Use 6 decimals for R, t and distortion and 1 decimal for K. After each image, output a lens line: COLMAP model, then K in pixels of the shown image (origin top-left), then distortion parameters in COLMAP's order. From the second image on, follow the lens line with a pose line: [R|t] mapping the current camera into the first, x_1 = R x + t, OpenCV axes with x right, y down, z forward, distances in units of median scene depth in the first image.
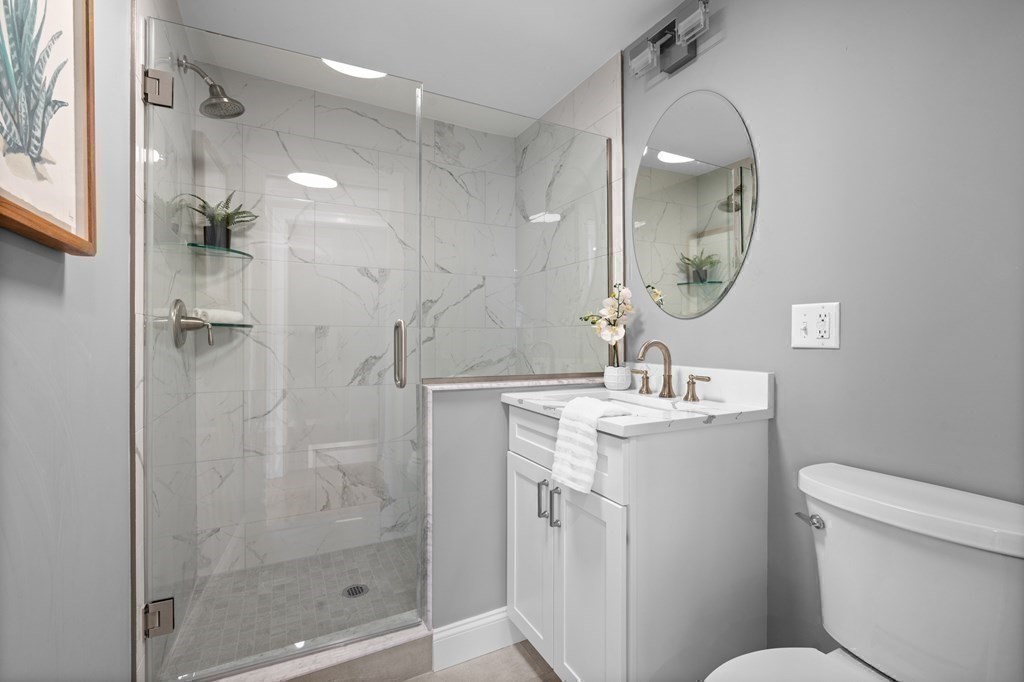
lens RADIAL K [[450.5, 0, 510.5], [0, 450.5, 341.3], [0, 0, 1]] dist [-0.001431, 0.000460]
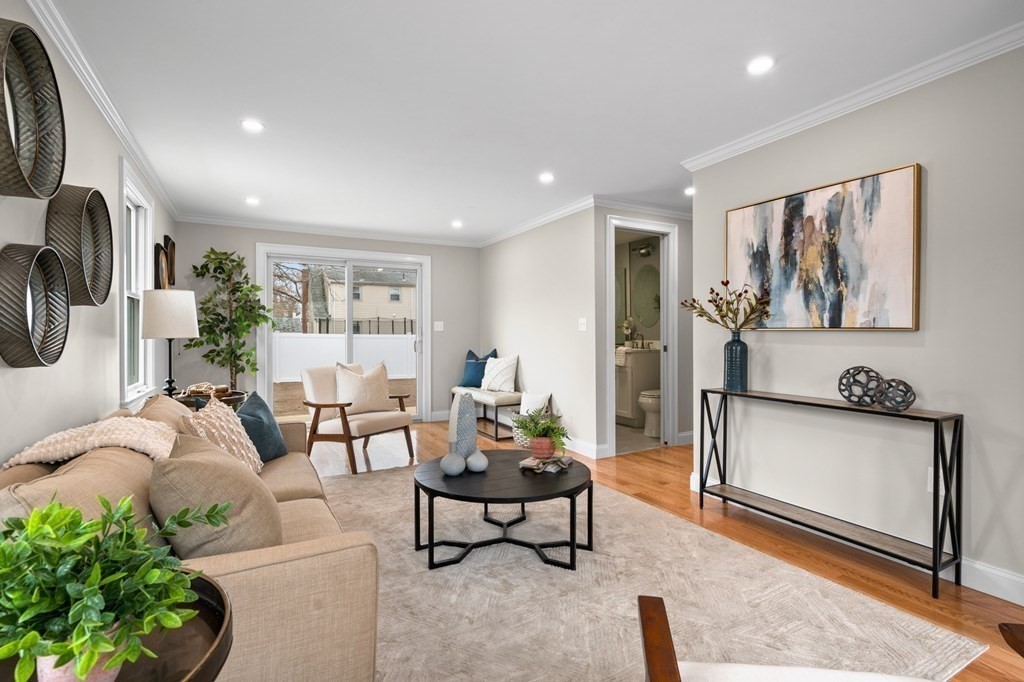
lens RADIAL K [[493.6, 0, 512.9], [0, 493.6, 337.7], [0, 0, 1]] dist [-0.002098, -0.000230]
pose [[0.999825, -0.007306, 0.017232, -0.726135], [0.007177, 0.999946, 0.007538, -0.004273], [-0.017286, -0.007413, 0.999823, -2.808015]]
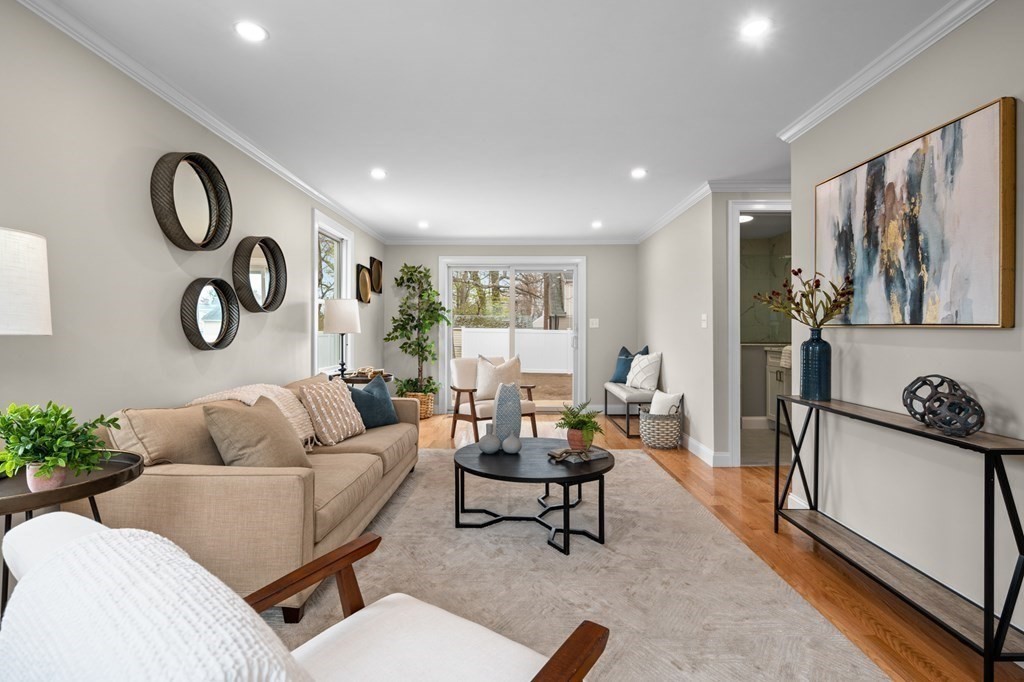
lens RADIAL K [[493.6, 0, 509.8], [0, 493.6, 331.7], [0, 0, 1]] dist [-0.002098, -0.000230]
pose [[0.881393, -0.003809, -0.472369, 0.041303], [0.004406, 0.999990, 0.000156, -0.002664], [0.472364, -0.002219, 0.881401, -2.798186]]
